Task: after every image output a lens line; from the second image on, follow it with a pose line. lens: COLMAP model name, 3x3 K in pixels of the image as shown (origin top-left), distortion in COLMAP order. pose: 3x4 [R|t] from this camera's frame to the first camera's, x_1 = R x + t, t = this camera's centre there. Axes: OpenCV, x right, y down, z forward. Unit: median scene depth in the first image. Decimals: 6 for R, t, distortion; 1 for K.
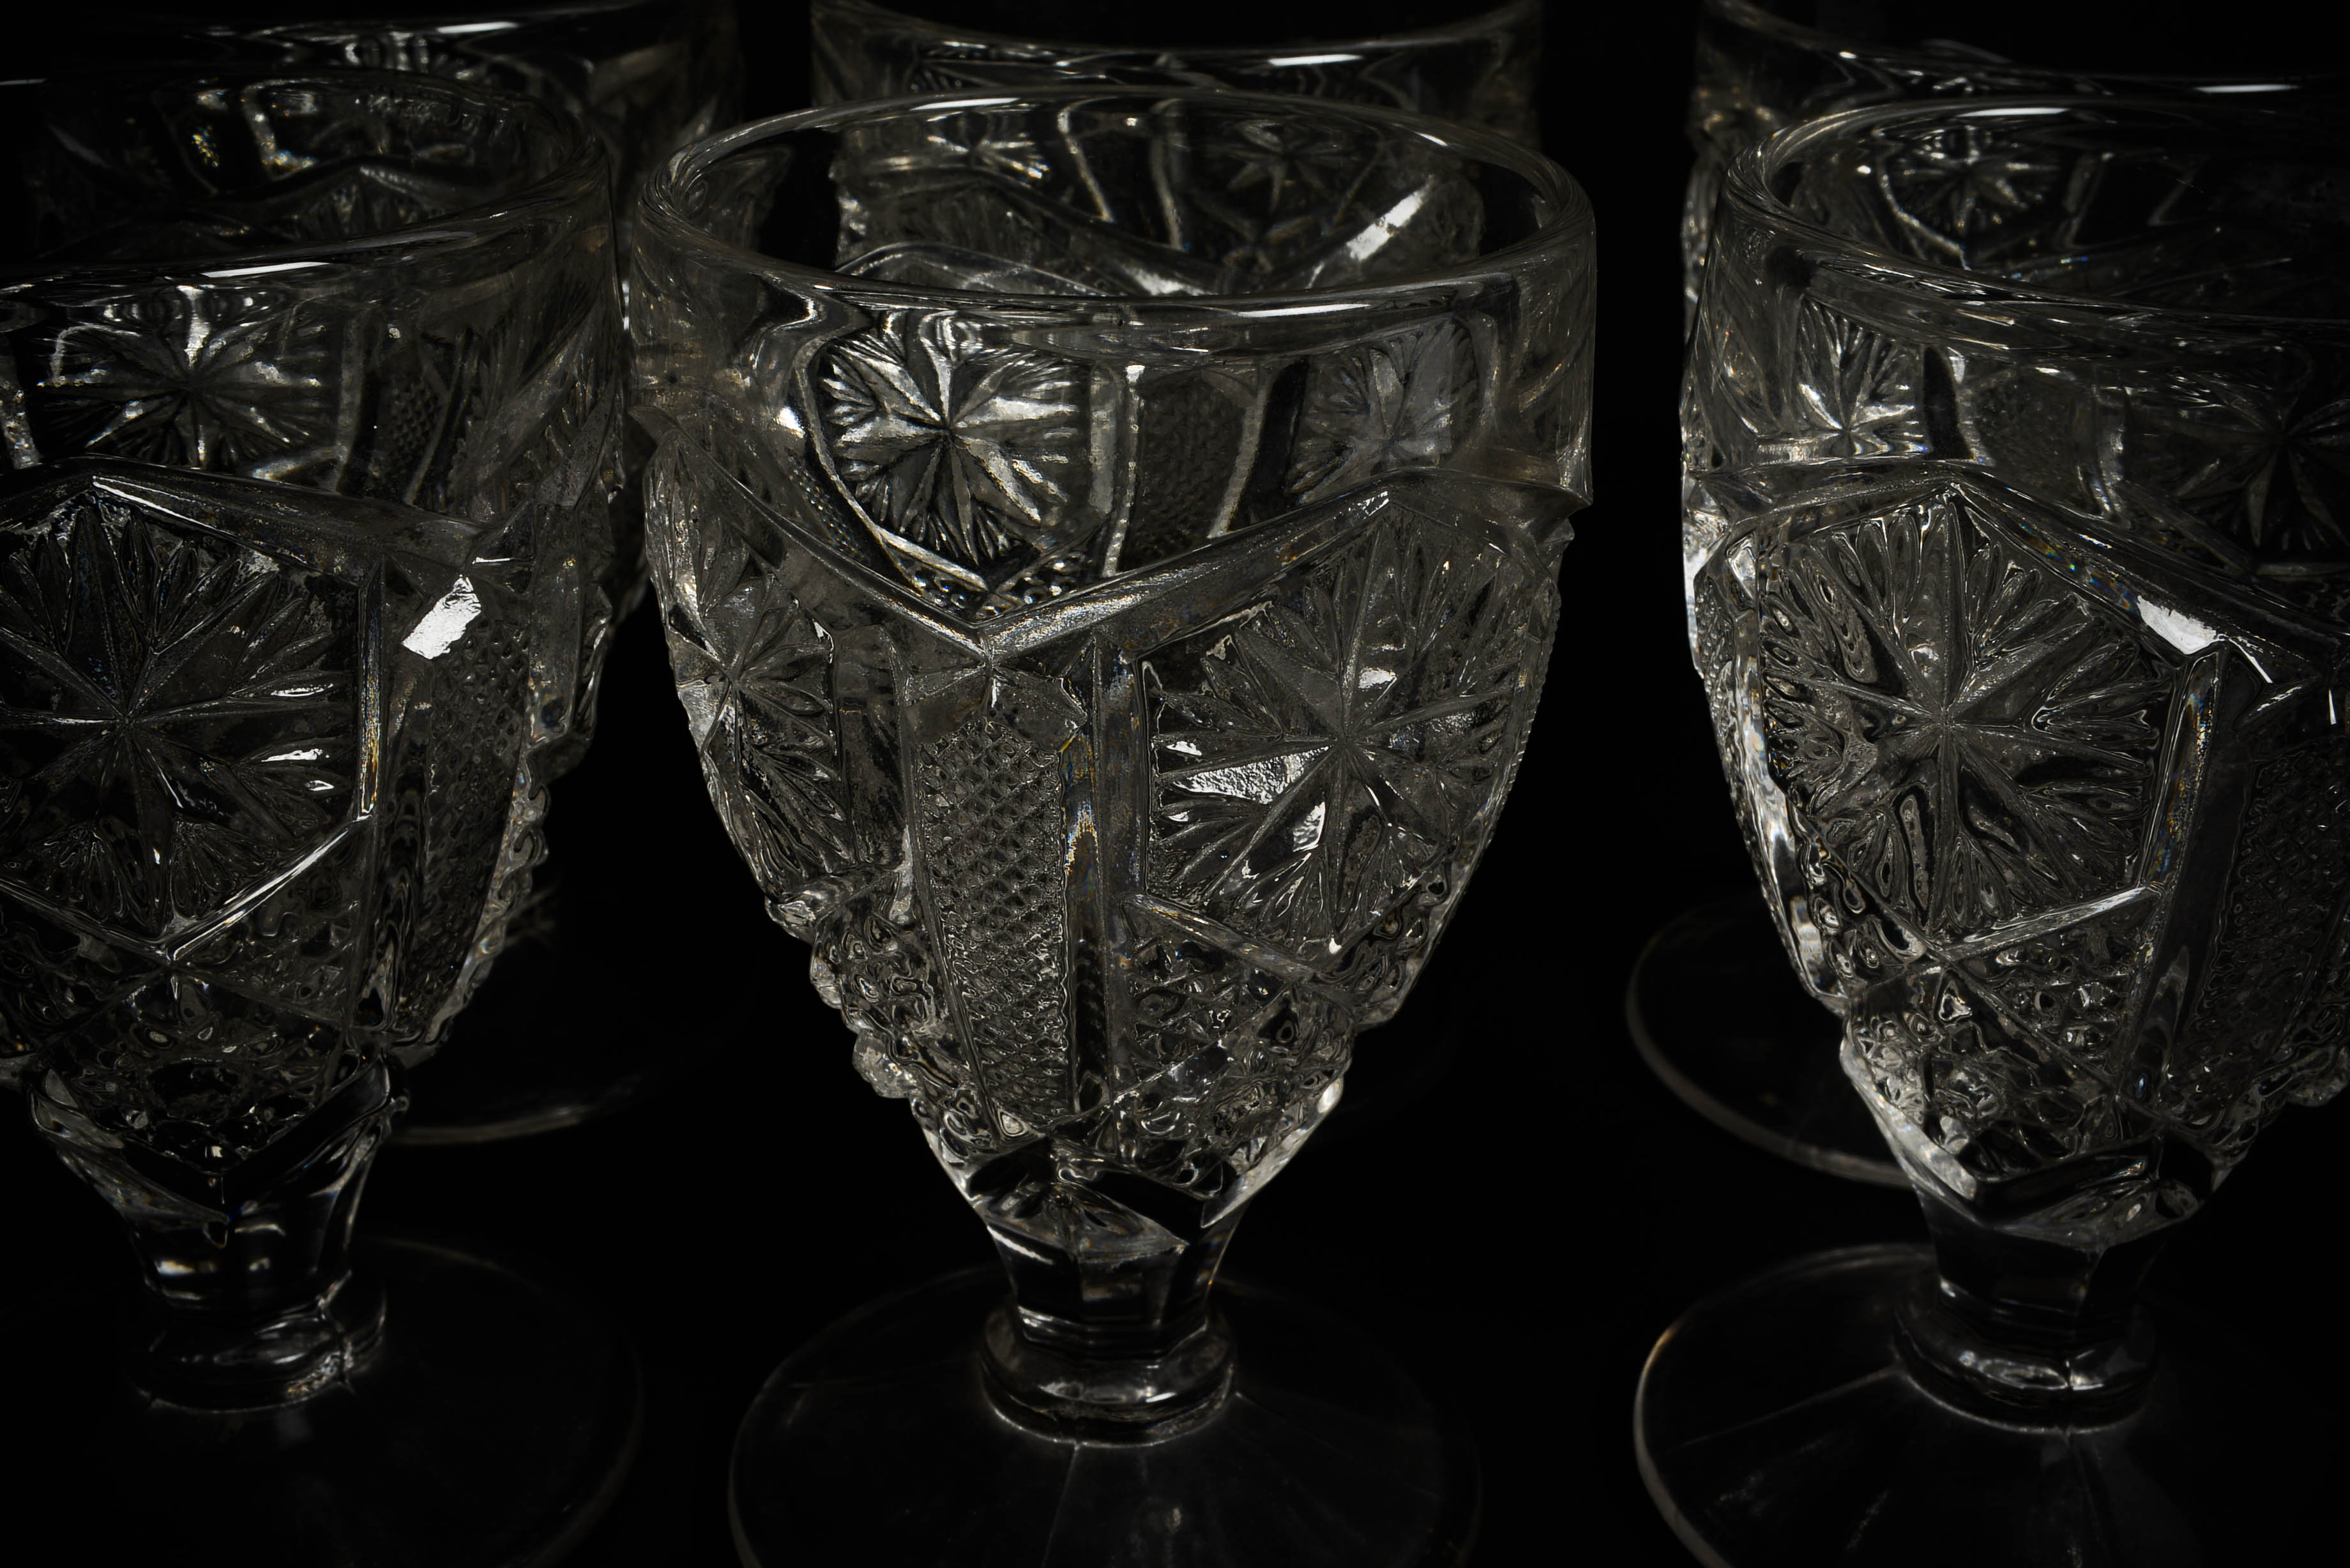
lens RADIAL K [[3123.0, 0, 1175.0], [0, 3123.0, 784.0], [0, 0, 1]] dist [0.111028, -0.005865]
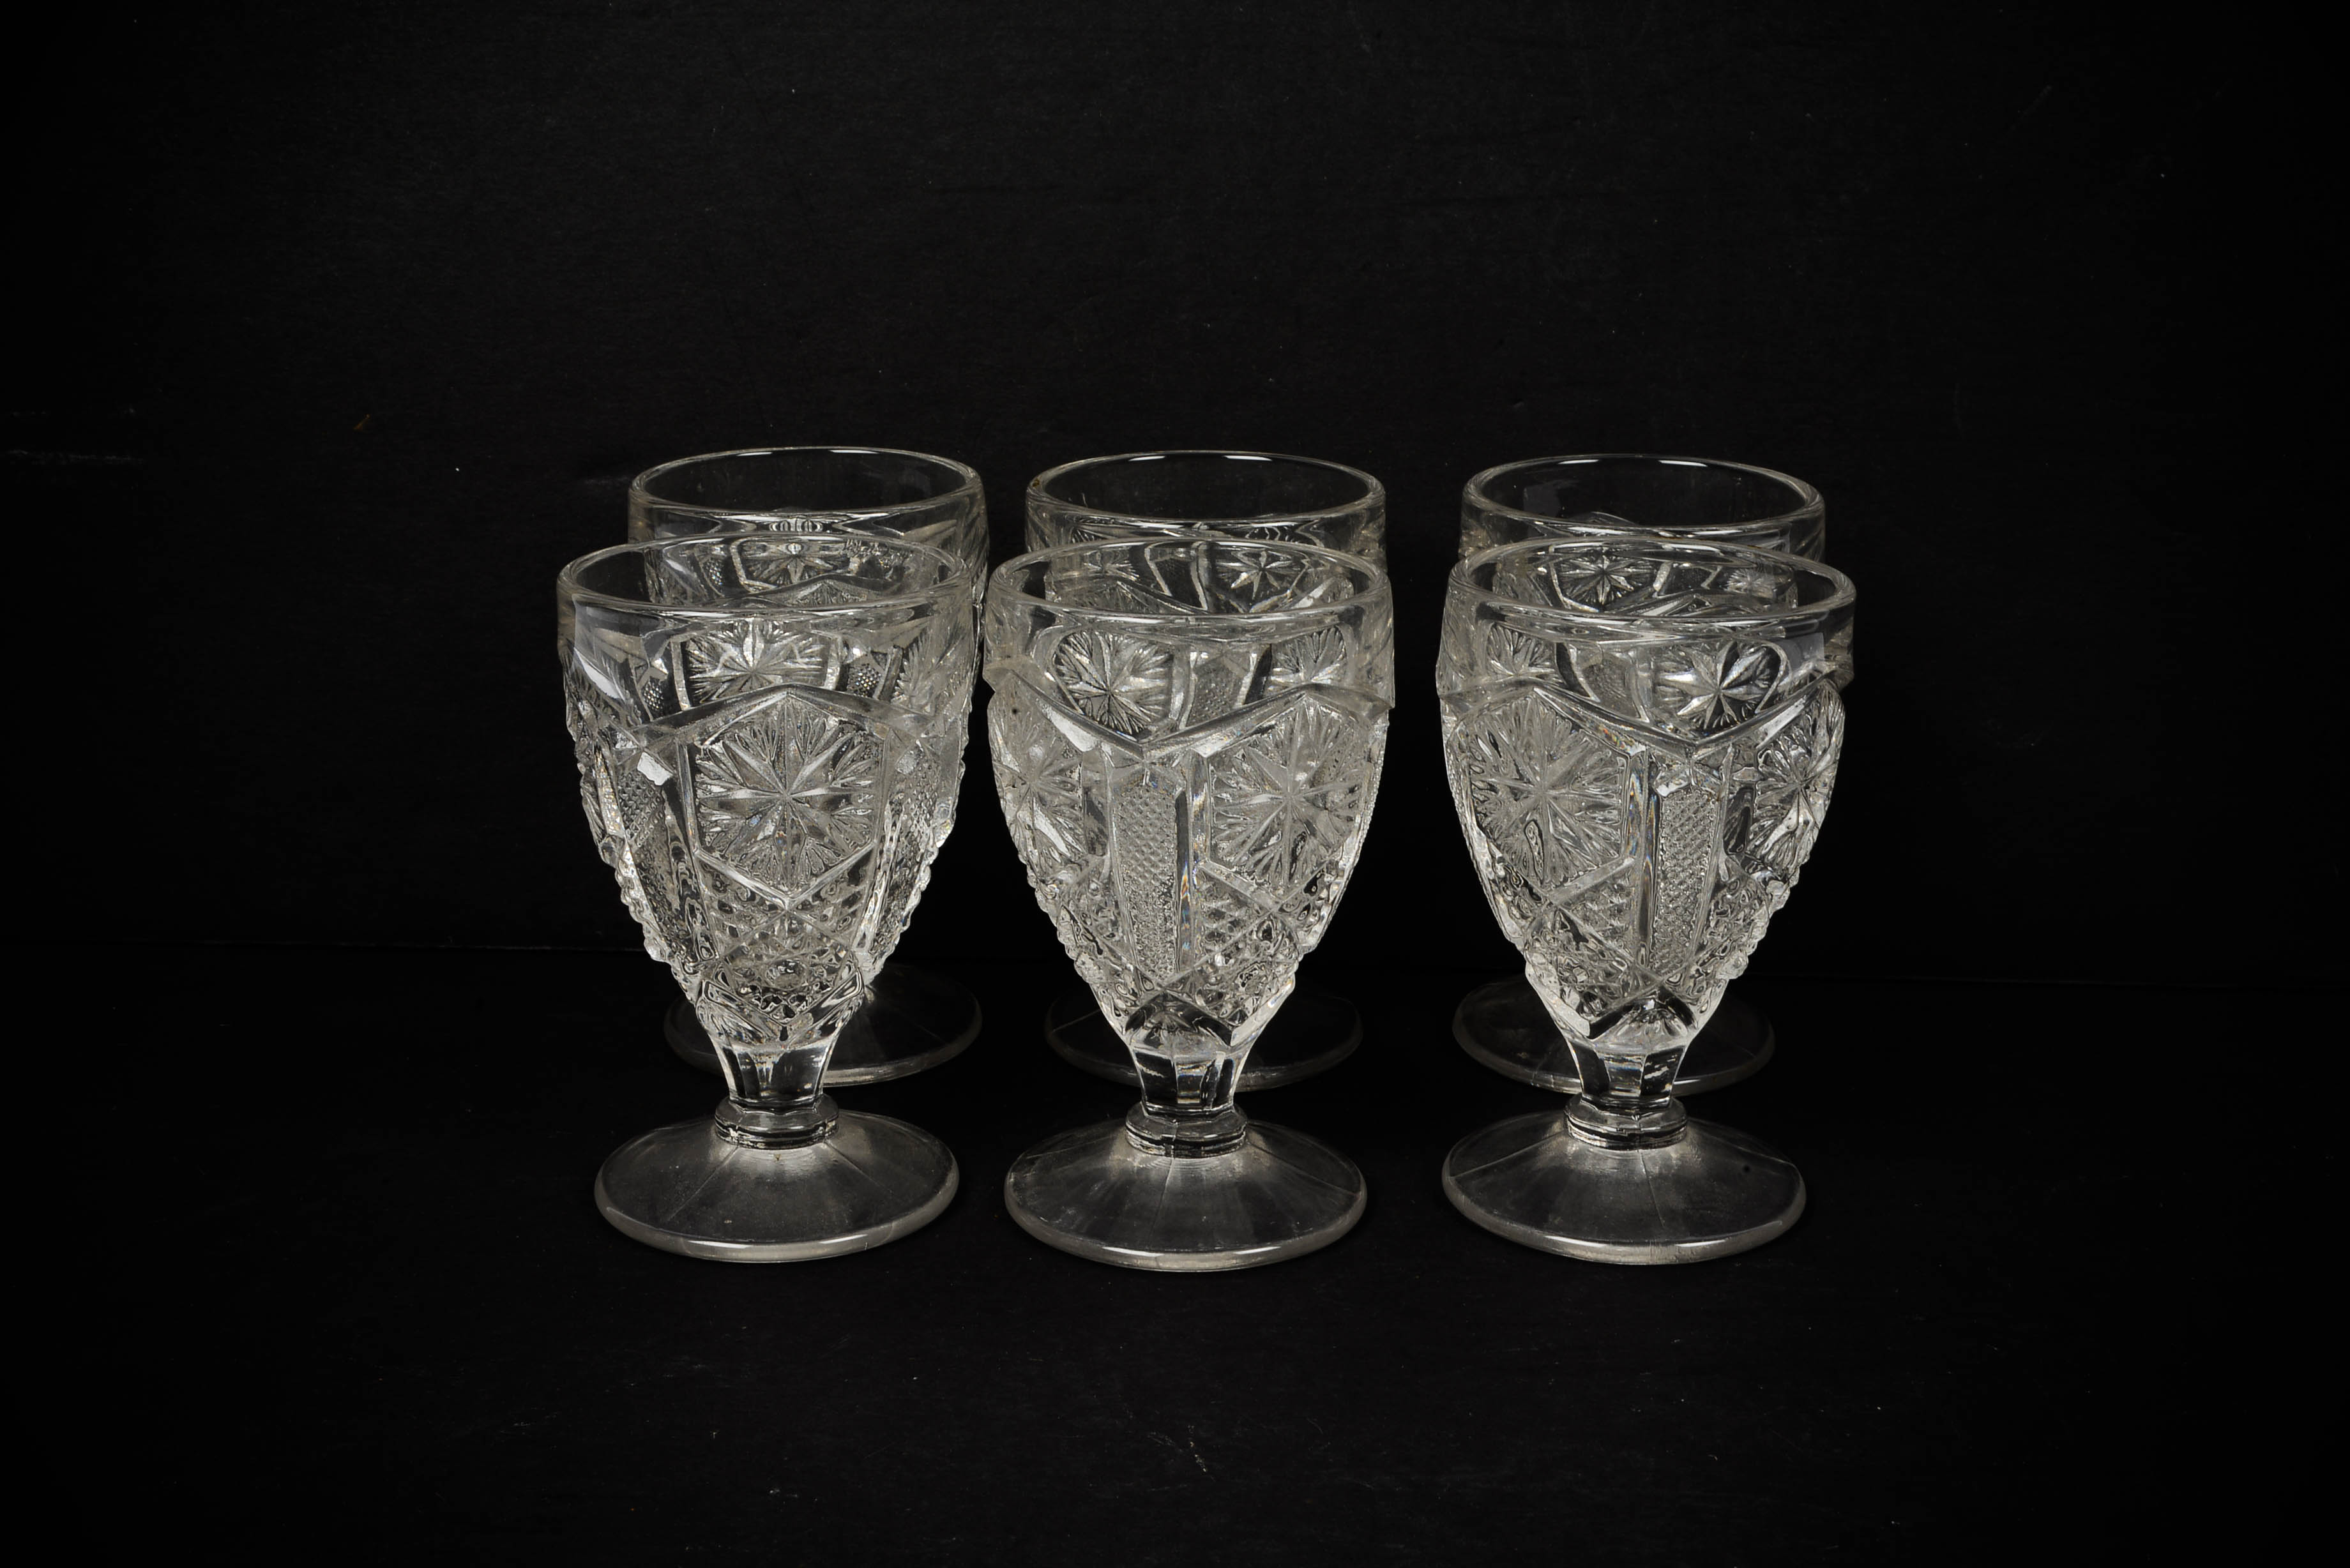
lens RADIAL K [[3123.0, 0, 1175.0], [0, 3123.0, 784.0], [0, 0, 1]] dist [0.111028, -0.005865]
pose [[0.999889, -0.013971, 0.005132, -0.035317], [0.014529, 0.991037, -0.132799, 0.218222], [-0.003230, 0.132859, 0.991130, -1.044663]]
